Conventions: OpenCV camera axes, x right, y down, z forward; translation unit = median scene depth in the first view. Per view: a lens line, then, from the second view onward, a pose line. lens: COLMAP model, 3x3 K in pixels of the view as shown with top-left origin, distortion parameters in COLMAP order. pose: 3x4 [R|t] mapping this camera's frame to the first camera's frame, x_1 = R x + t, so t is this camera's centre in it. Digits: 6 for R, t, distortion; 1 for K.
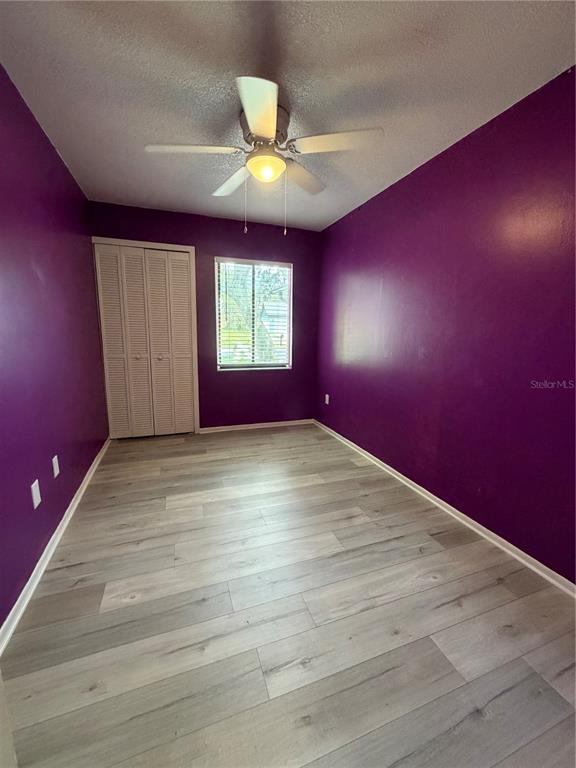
lens RADIAL K [[307.1, 0, 288.0], [0, 307.1, 384.0], [0, 0, 1]] dist [0.000177, 0.000056]
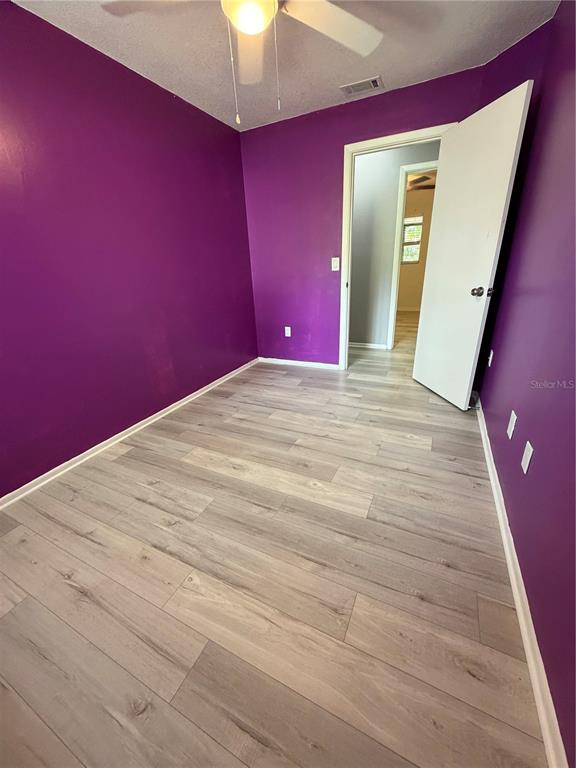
lens RADIAL K [[307.1, 0, 288.0], [0, 307.1, 384.0], [0, 0, 1]] dist [0.000177, 0.000056]
pose [[-0.690816, -0.252193, 0.677622, -0.731324], [0.162822, 0.858862, 0.485638, -0.255553], [-0.704459, 0.445818, -0.552254, 1.507773]]
